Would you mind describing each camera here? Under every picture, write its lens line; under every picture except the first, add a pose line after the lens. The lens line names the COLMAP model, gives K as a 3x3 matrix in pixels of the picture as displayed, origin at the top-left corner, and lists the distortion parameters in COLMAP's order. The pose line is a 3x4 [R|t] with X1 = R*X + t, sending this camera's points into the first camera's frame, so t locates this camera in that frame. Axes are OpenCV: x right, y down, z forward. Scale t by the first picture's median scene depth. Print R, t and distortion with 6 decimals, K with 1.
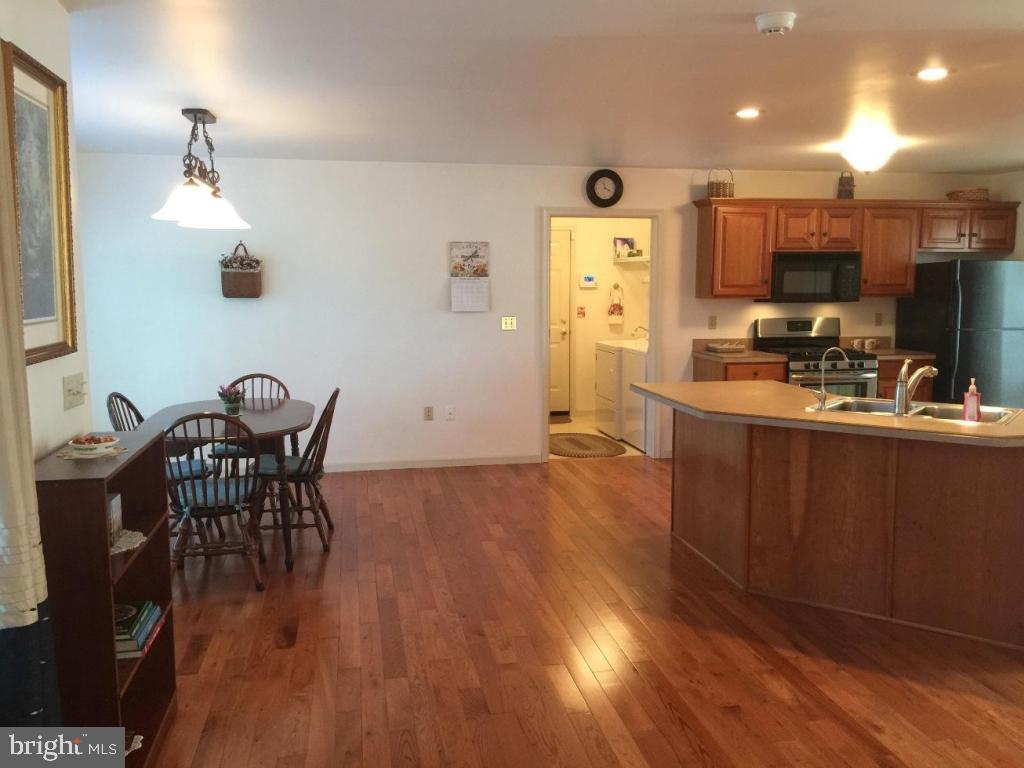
lens RADIAL K [[888.3, 0, 514.2], [0, 888.3, 384.4], [0, 0, 1]] dist [0.074383, -0.080118]
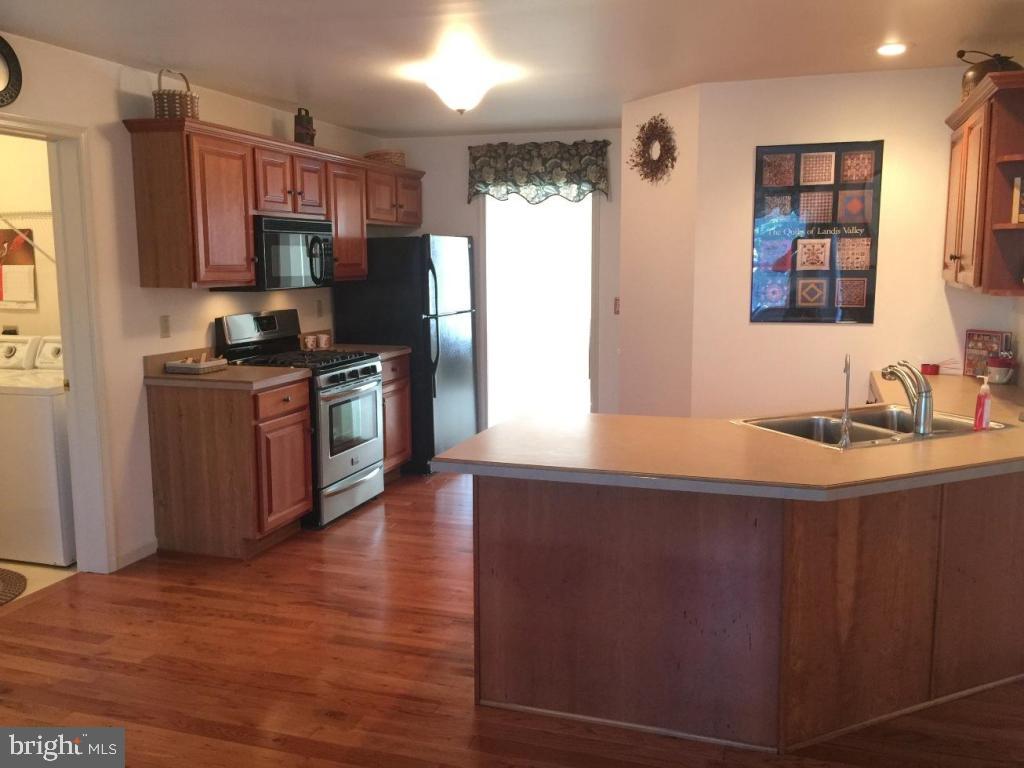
lens RADIAL K [[888.3, 0, 511.0], [0, 888.3, 380.5], [0, 0, 1]] dist [0.074383, -0.080118]
pose [[0.481371, -0.121908, 0.867998, -0.204115], [0.106320, 0.991090, 0.080234, -0.057676], [-0.870045, 0.053663, 0.490043, 0.500364]]
